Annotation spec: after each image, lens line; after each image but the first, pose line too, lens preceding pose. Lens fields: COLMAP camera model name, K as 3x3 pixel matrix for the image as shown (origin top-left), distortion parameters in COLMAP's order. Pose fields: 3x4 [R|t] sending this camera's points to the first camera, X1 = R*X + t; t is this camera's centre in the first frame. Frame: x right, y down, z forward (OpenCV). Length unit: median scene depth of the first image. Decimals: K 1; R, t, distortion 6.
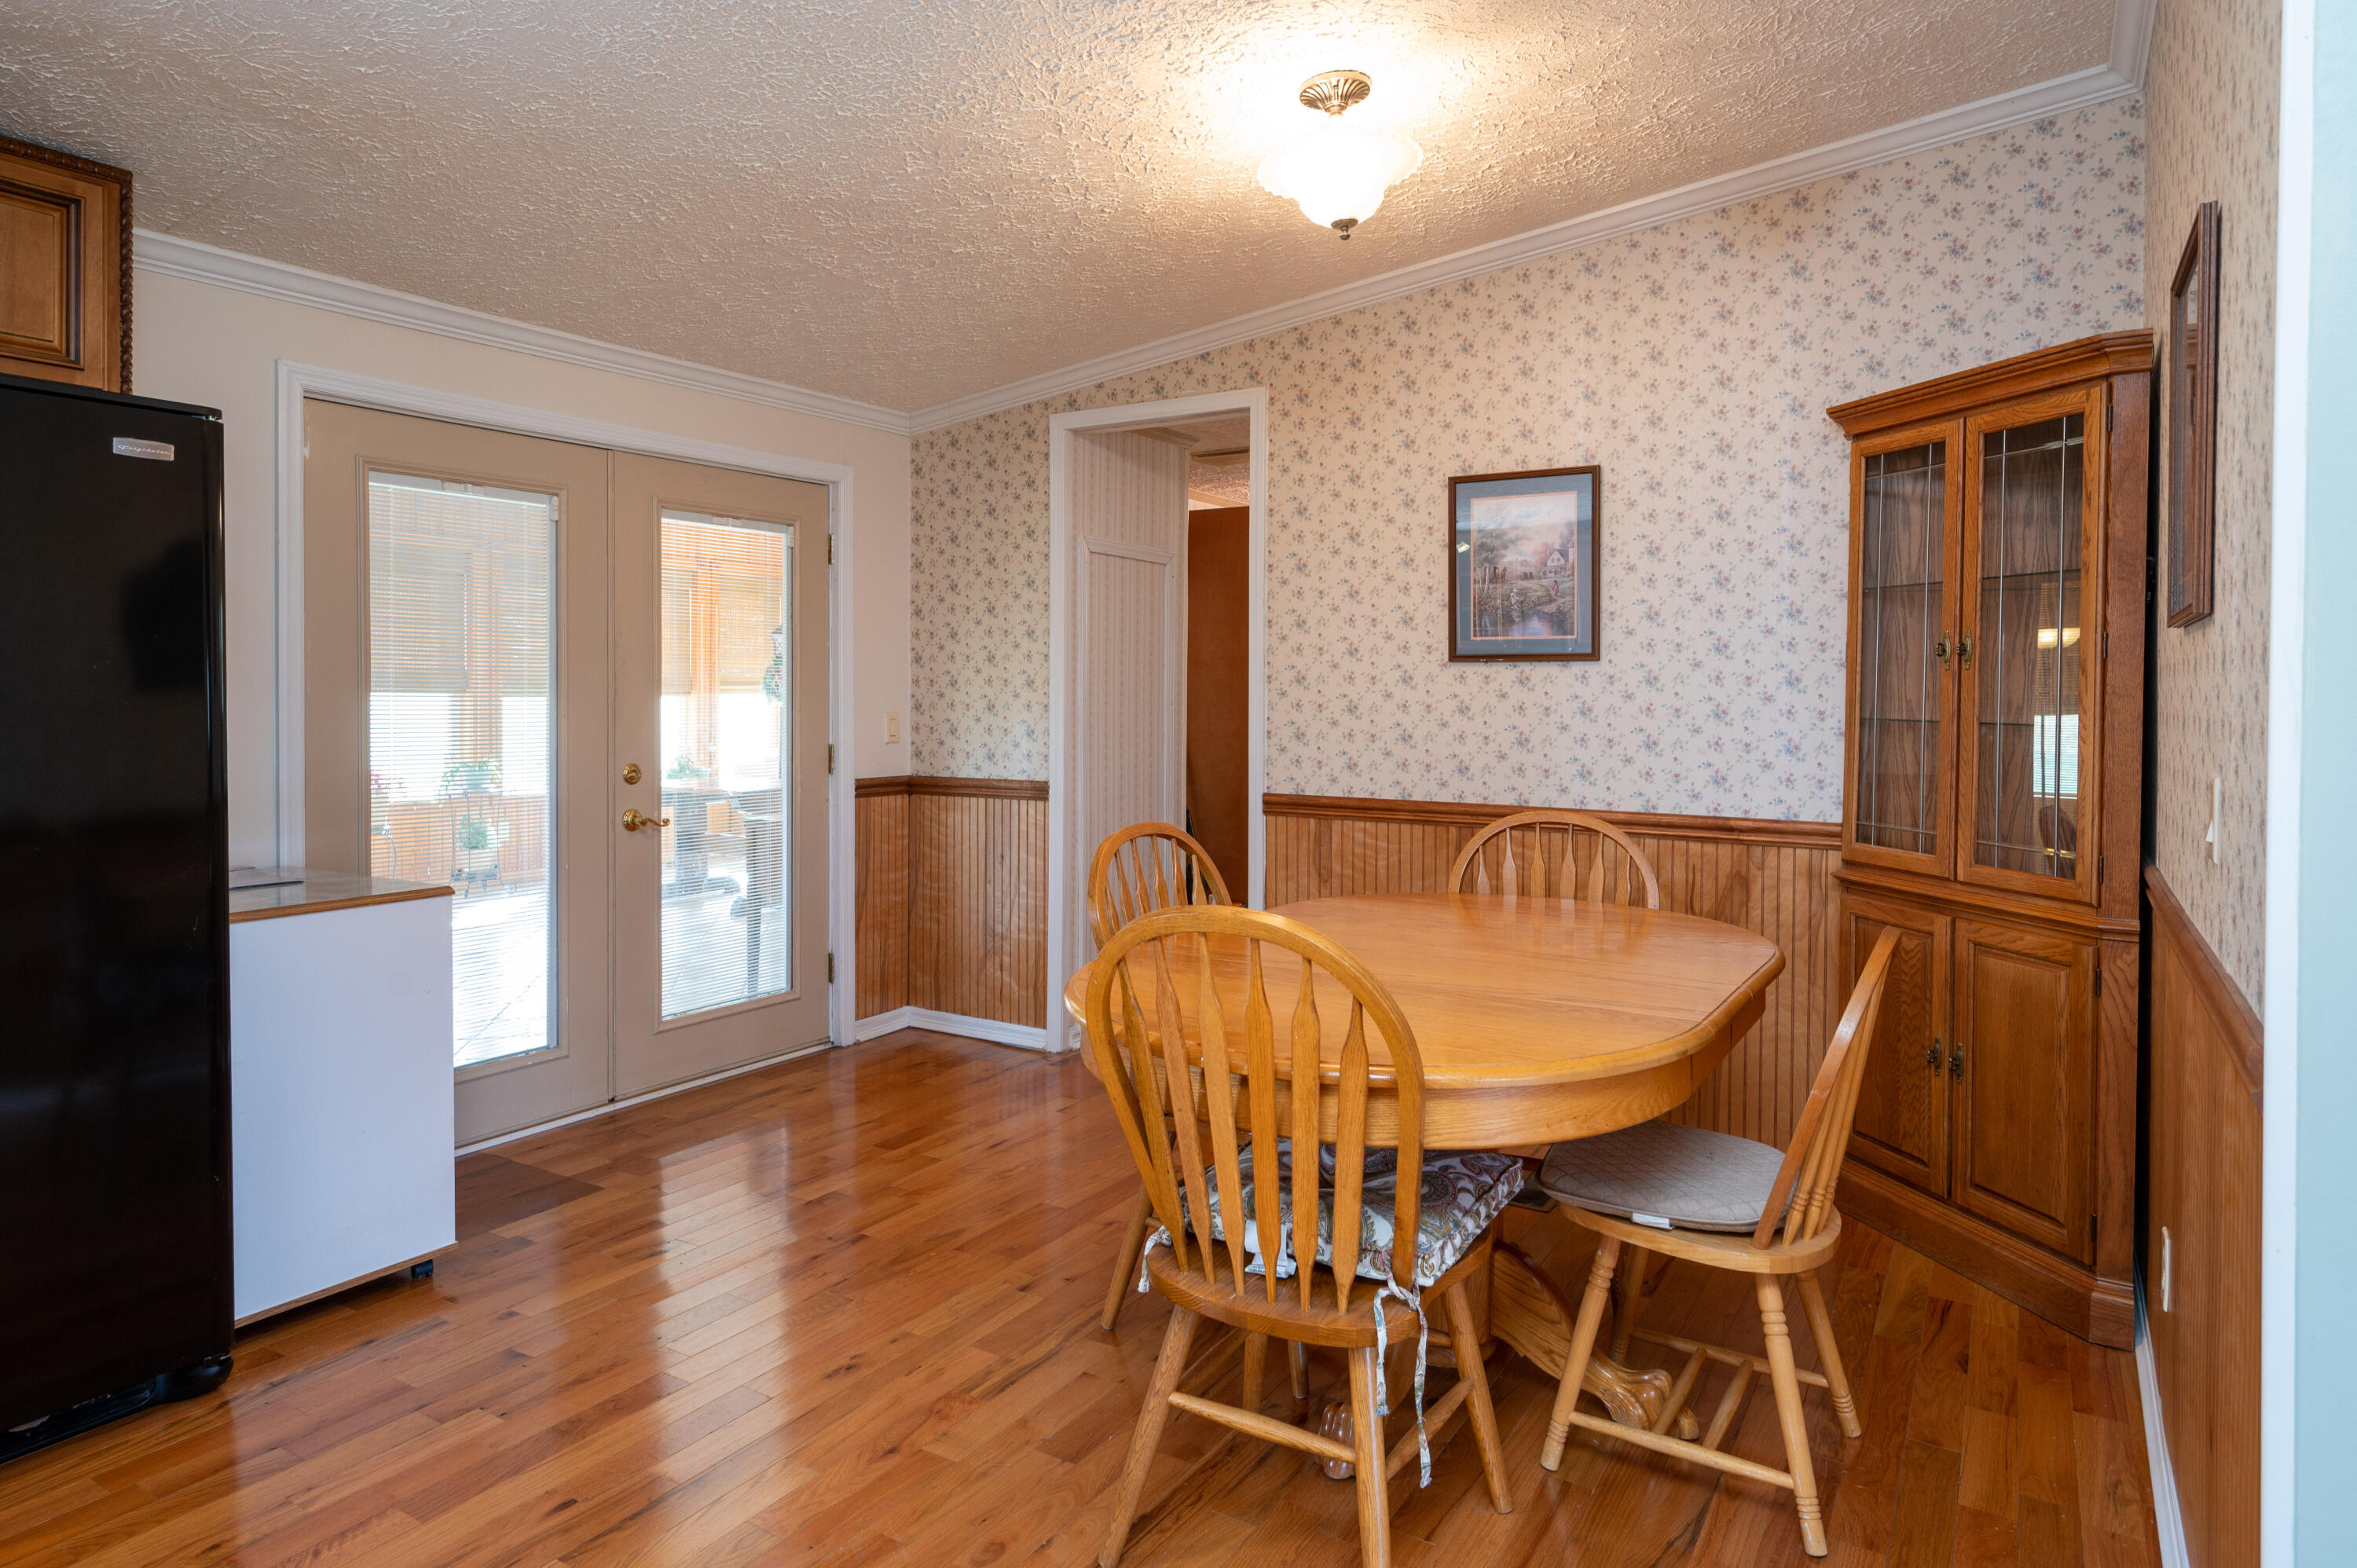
lens RADIAL K [[1440.5, 0, 1149.3], [0, 1440.5, 696.7], [0, 0, 1]] dist [-0.005362, 0.002544]
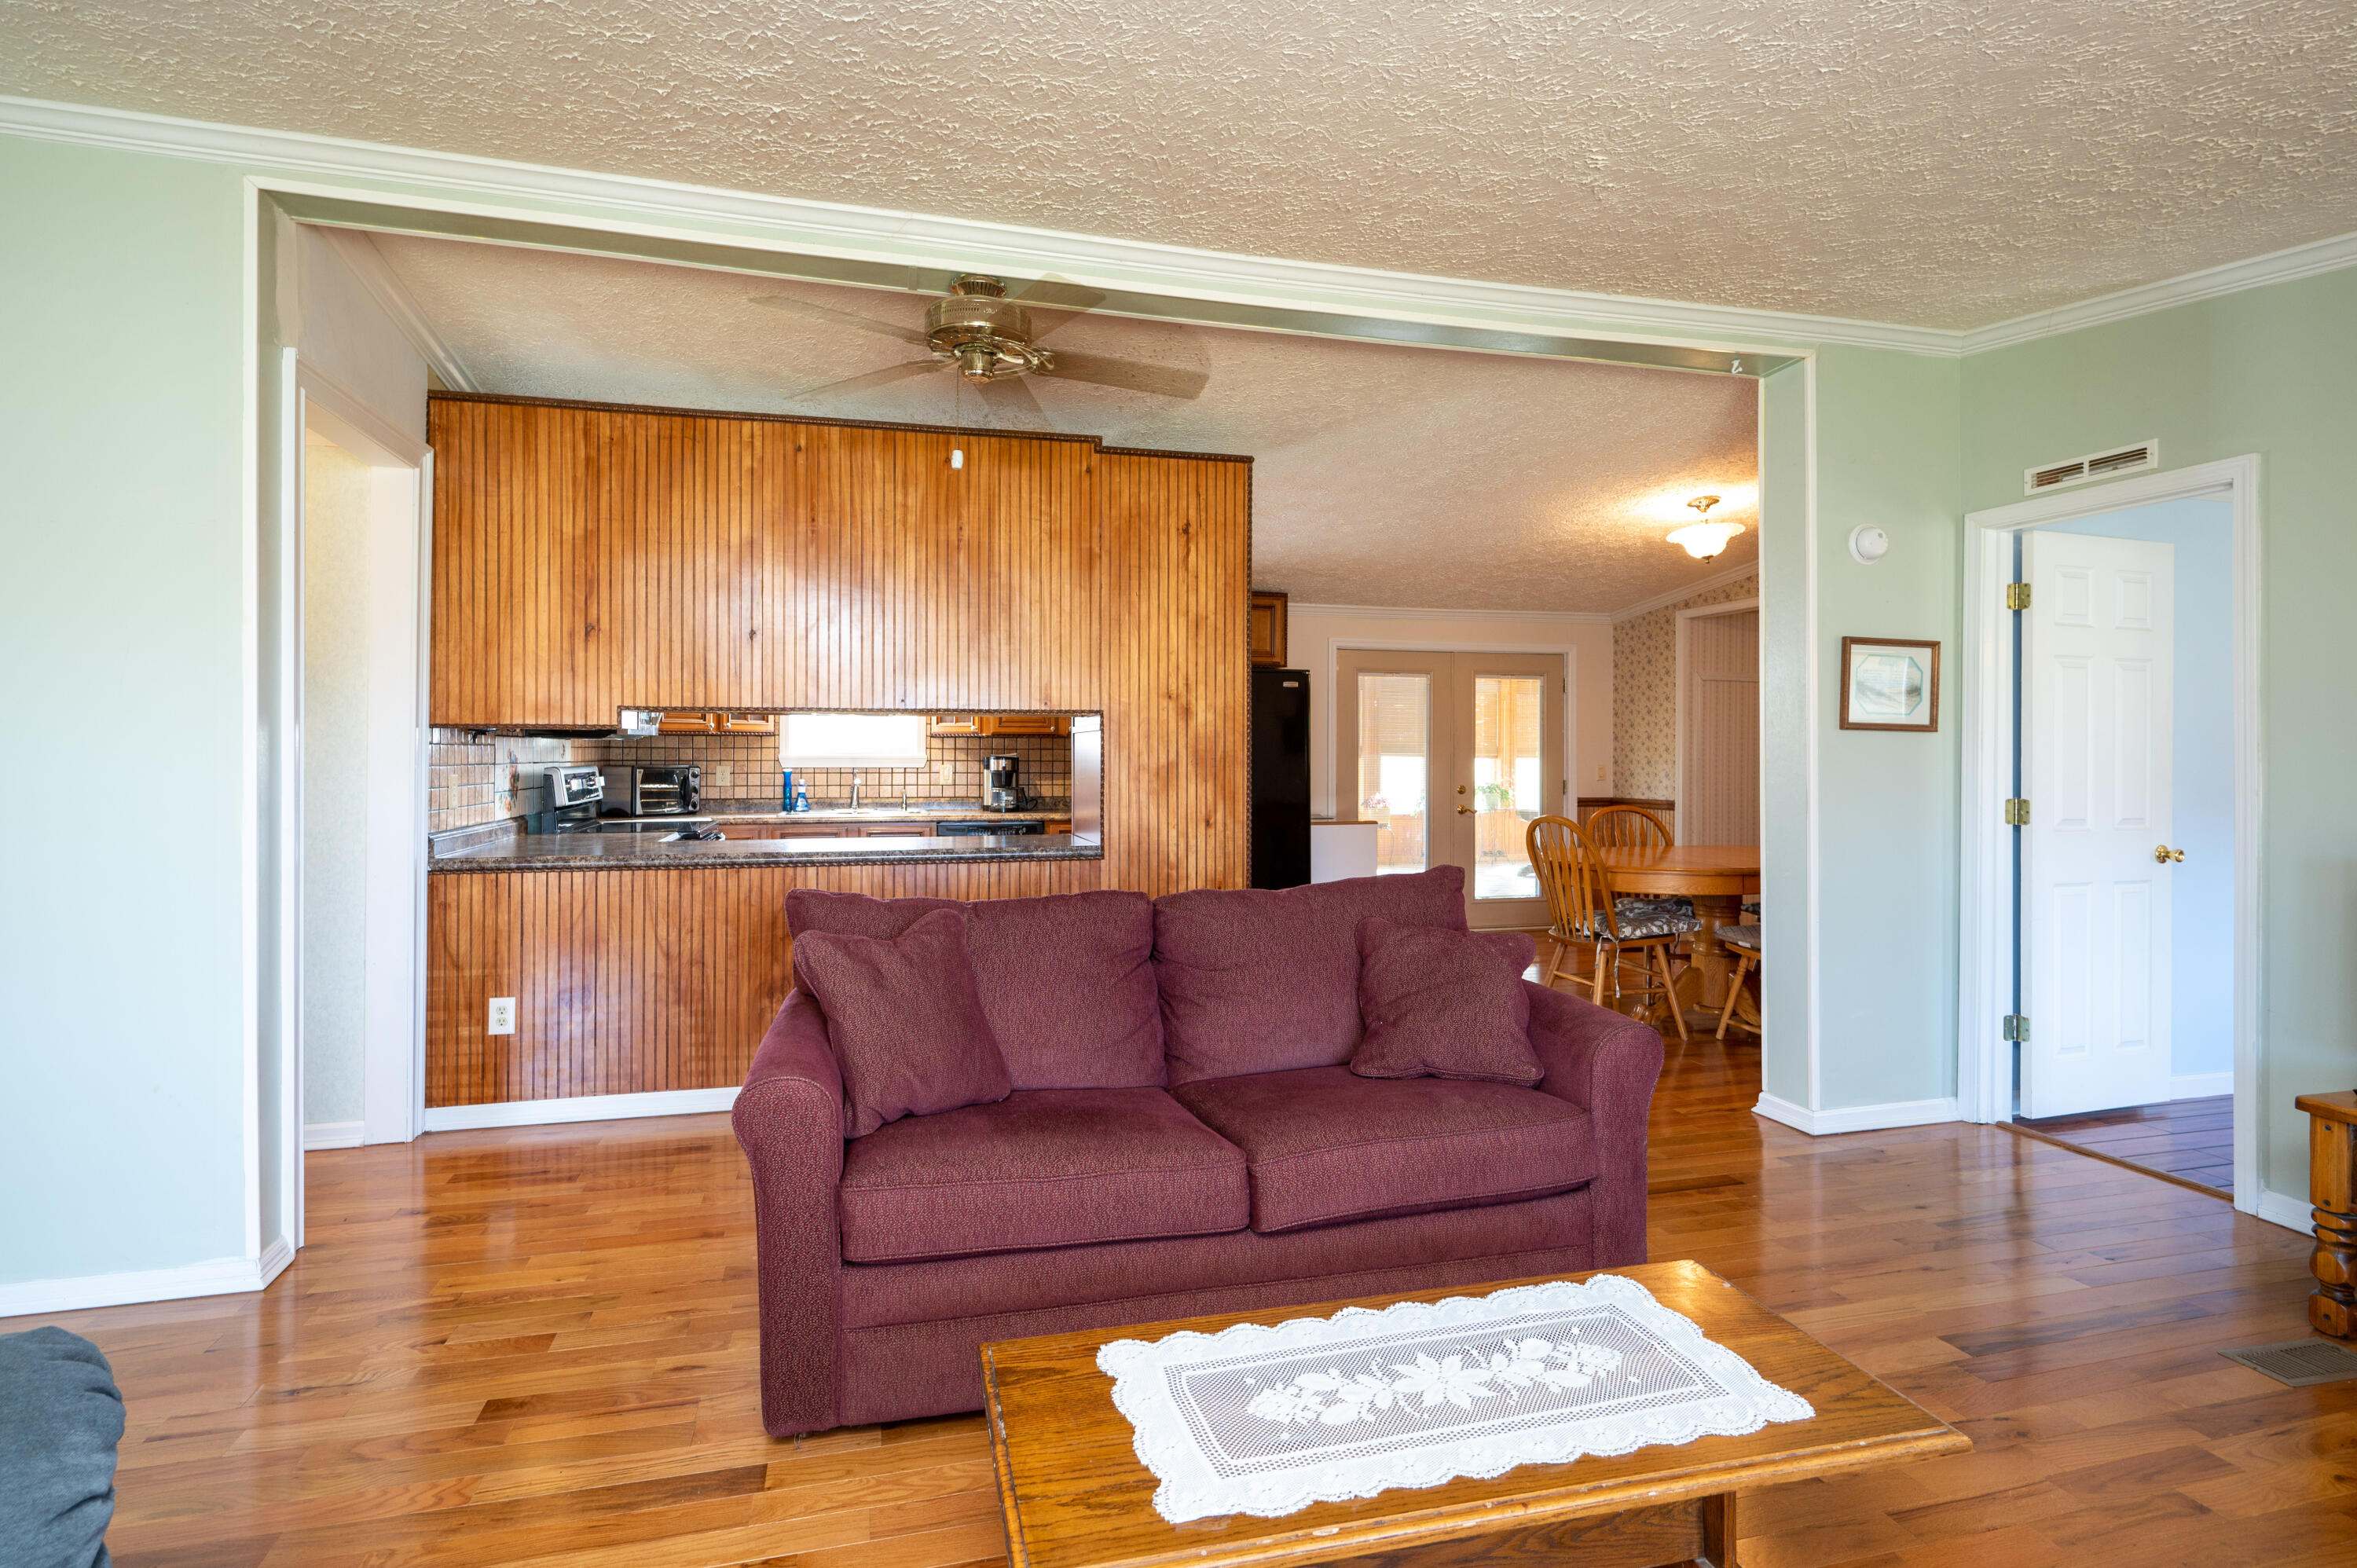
lens RADIAL K [[1119.5, 0, 1180.6], [0, 1119.5, 774.0], [0, 0, 1]] dist [-0.003331, -0.000585]
pose [[0.760265, 0.005688, -0.649588, 0.493157], [0.000978, 0.999951, 0.009901, 0.009123], [0.649612, -0.008162, 0.760222, -0.707865]]
